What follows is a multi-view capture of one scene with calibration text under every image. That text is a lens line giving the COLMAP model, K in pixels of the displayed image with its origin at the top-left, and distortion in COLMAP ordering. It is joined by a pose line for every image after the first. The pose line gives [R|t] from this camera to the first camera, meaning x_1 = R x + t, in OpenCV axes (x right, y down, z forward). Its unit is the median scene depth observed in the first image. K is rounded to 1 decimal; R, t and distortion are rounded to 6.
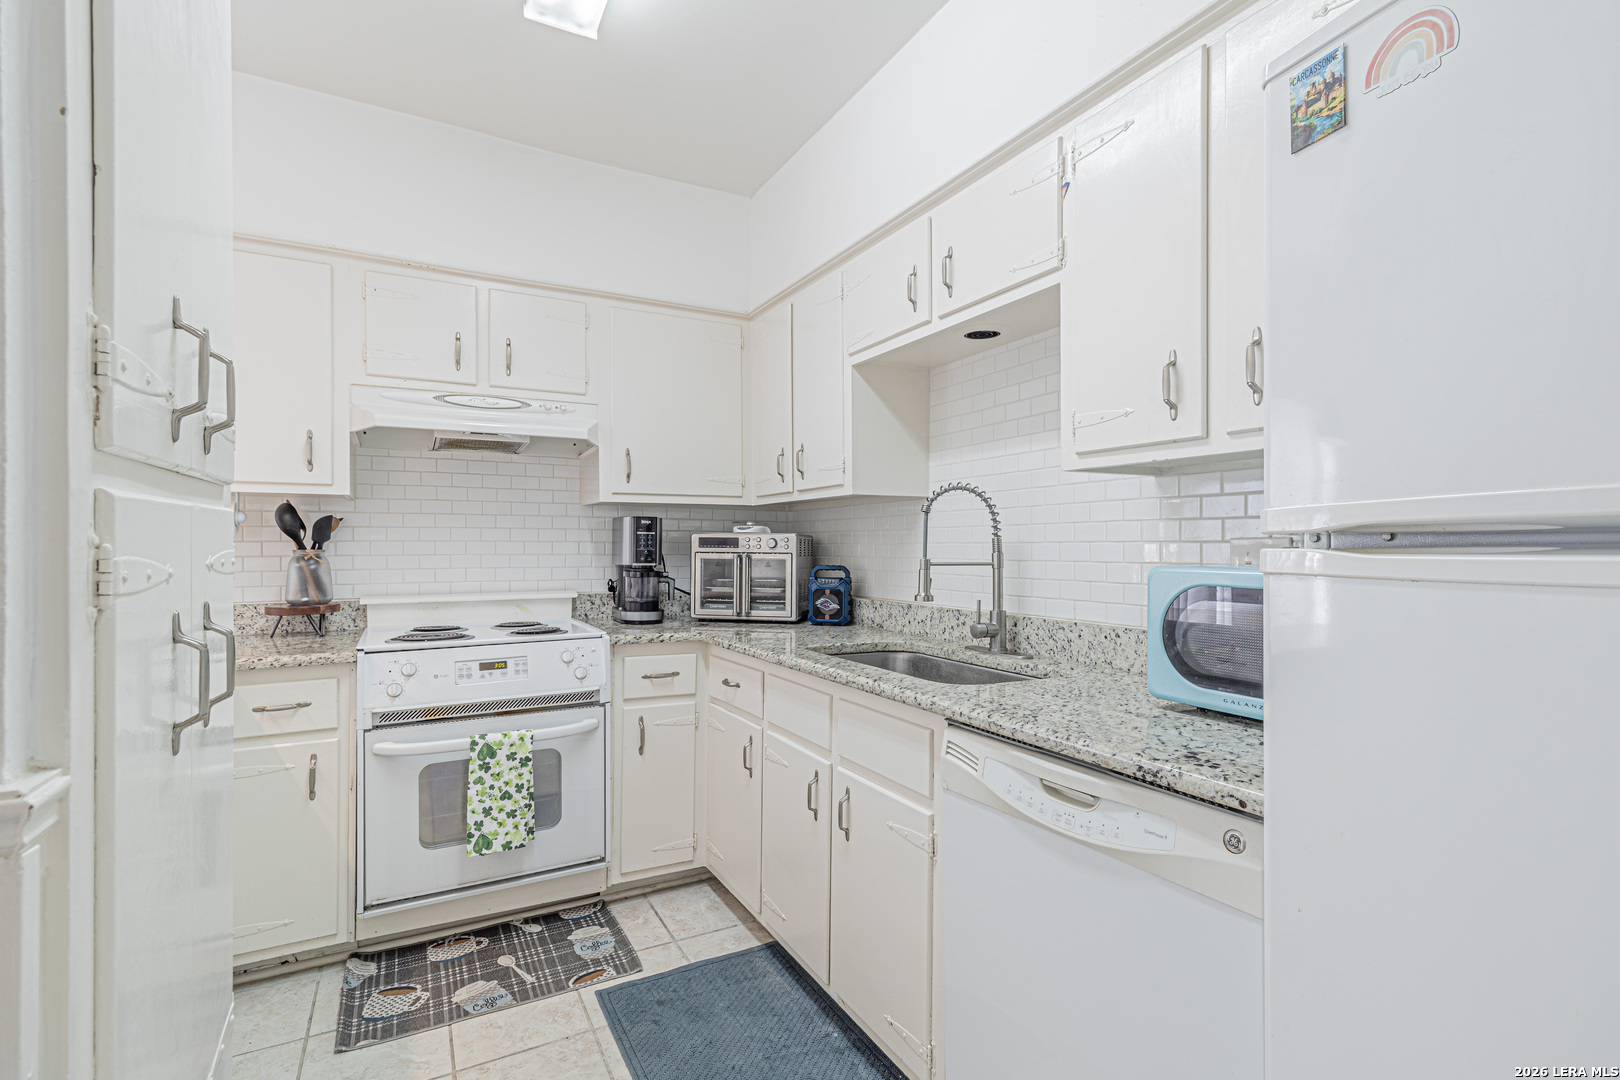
lens RADIAL K [[778.8, 0, 841.1], [0, 778.8, 530.8], [0, 0, 1]] dist [0.007670, 0.000400]
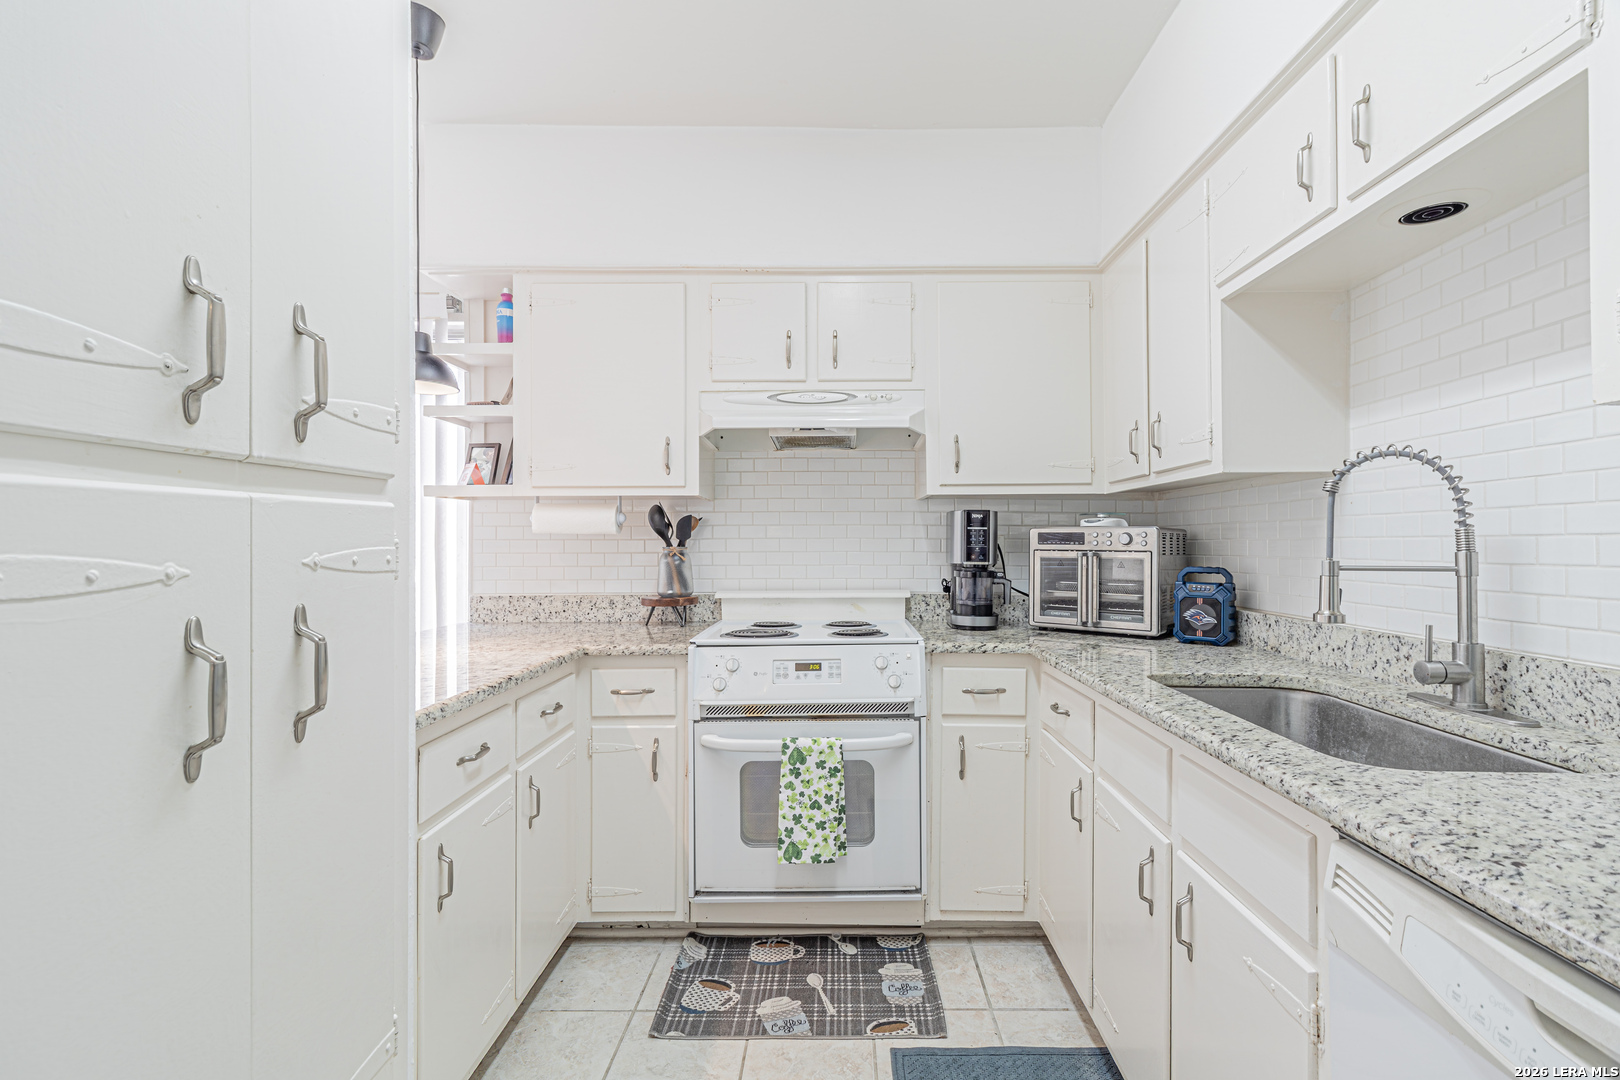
lens RADIAL K [[778.8, 0, 841.1], [0, 778.8, 530.8], [0, 0, 1]] dist [0.007670, 0.000400]
pose [[0.872461, -0.010256, -0.488576, 0.064531], [0.012009, 0.999928, 0.000454, 0.004515], [0.488536, -0.006264, 0.872521, 0.184169]]
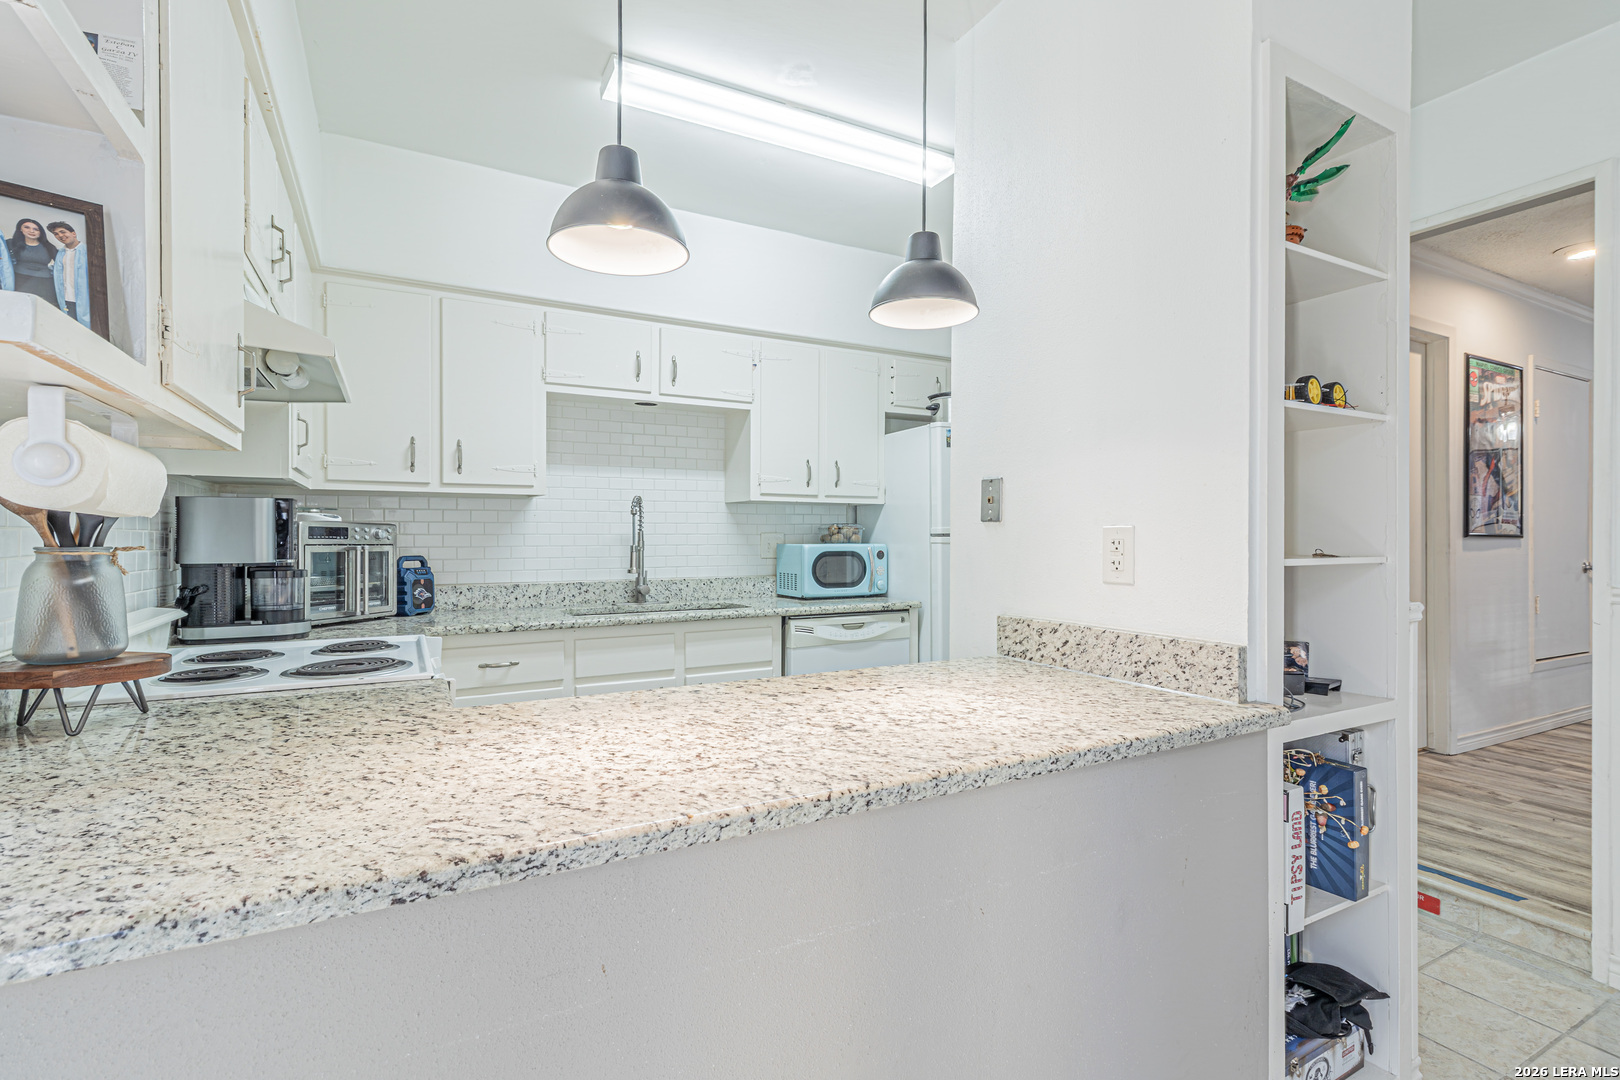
lens RADIAL K [[740.2, 0, 802.4], [0, 740.2, 538.7], [0, 0, 1]] dist [0.004380, 0.000163]
pose [[0.010316, -0.001015, 0.999946, -1.238564], [-0.017352, 0.999849, 0.001194, 0.014991], [-0.999796, -0.017364, 0.010297, 0.616162]]
